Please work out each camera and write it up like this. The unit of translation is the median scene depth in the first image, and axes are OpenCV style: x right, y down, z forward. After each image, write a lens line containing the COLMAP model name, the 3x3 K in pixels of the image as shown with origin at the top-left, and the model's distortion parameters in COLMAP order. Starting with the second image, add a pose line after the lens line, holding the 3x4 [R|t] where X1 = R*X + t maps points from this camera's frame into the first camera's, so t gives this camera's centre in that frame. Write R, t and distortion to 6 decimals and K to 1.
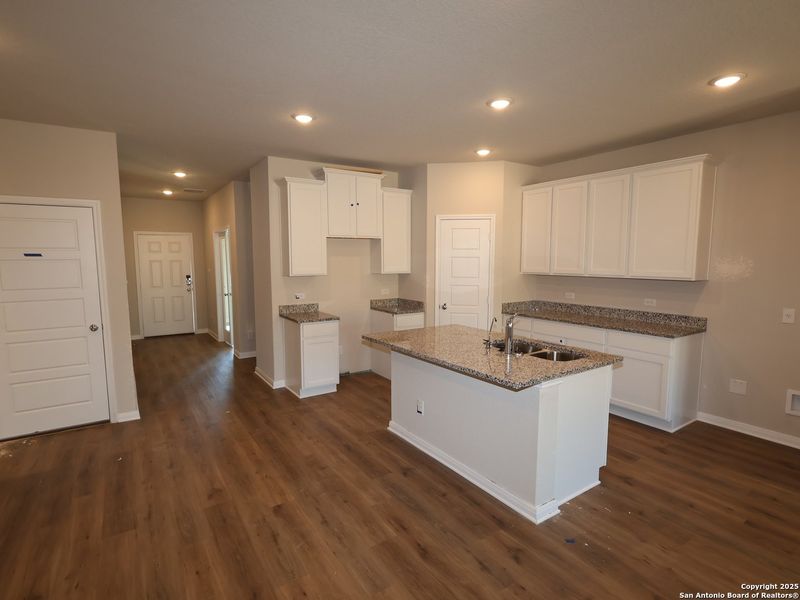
lens RADIAL K [[415.0, 0, 400.0], [0, 415.0, 298.1], [0, 0, 1]] dist [-0.001488, 0.000016]
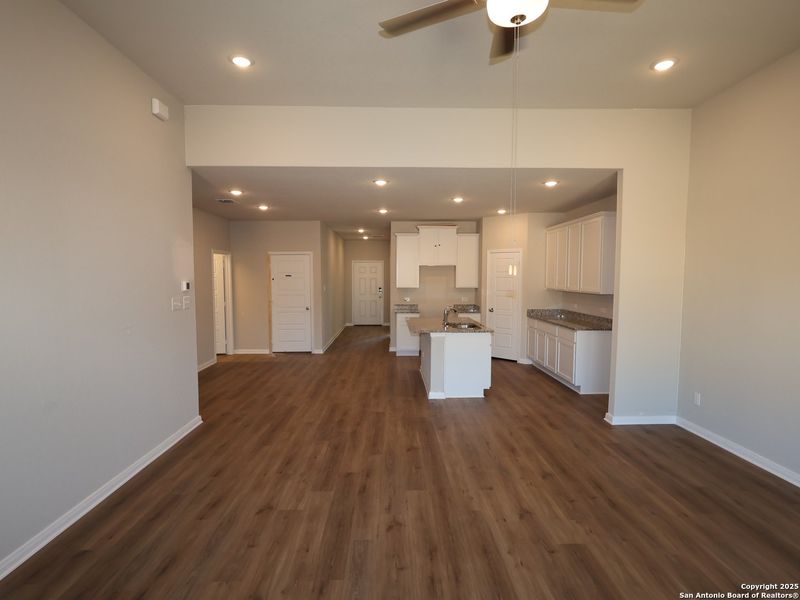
lens RADIAL K [[415.0, 0, 403.8], [0, 415.0, 294.7], [0, 0, 1]] dist [-0.001488, 0.000016]
pose [[0.850661, 0.027107, -0.525015, 0.671375], [-0.053915, 0.997902, -0.035834, 0.038859], [0.522943, 0.058789, 0.850338, -0.484235]]
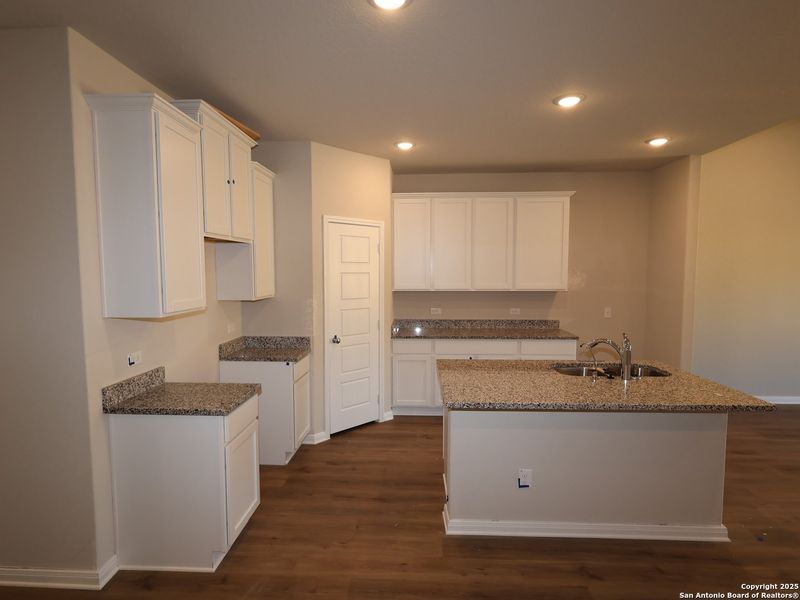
lens RADIAL K [[415.0, 0, 397.3], [0, 415.0, 300.2], [0, 0, 1]] dist [-0.001488, 0.000016]
pose [[0.596428, -0.057933, 0.800573, -0.449250], [0.080266, 0.996697, 0.012328, -0.053497], [-0.798643, 0.056906, 0.599108, 0.498687]]
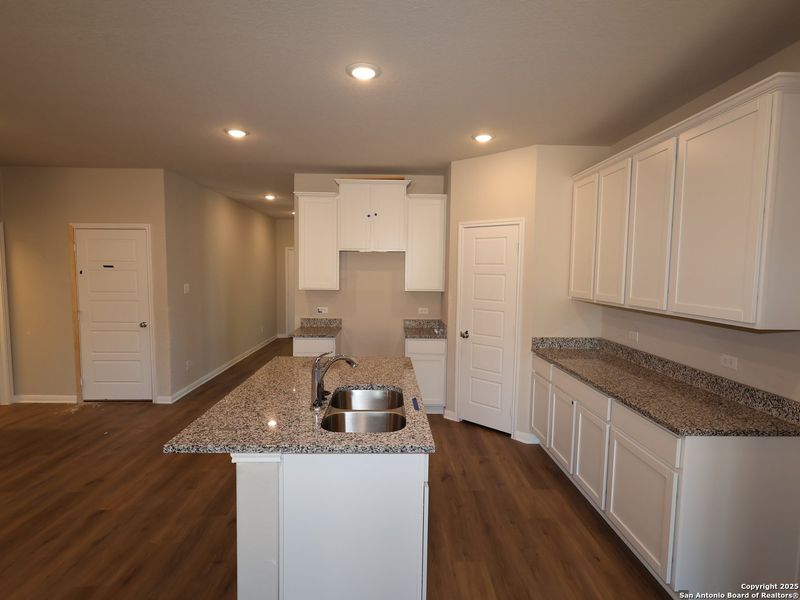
lens RADIAL K [[415.0, 0, 401.1], [0, 415.0, 301.1], [0, 0, 1]] dist [-0.001488, 0.000016]
pose [[0.851052, 0.052596, -0.522440, 0.451629], [-0.065231, 0.997853, -0.005803, -0.033801], [0.521014, 0.039018, 0.852656, 0.258664]]
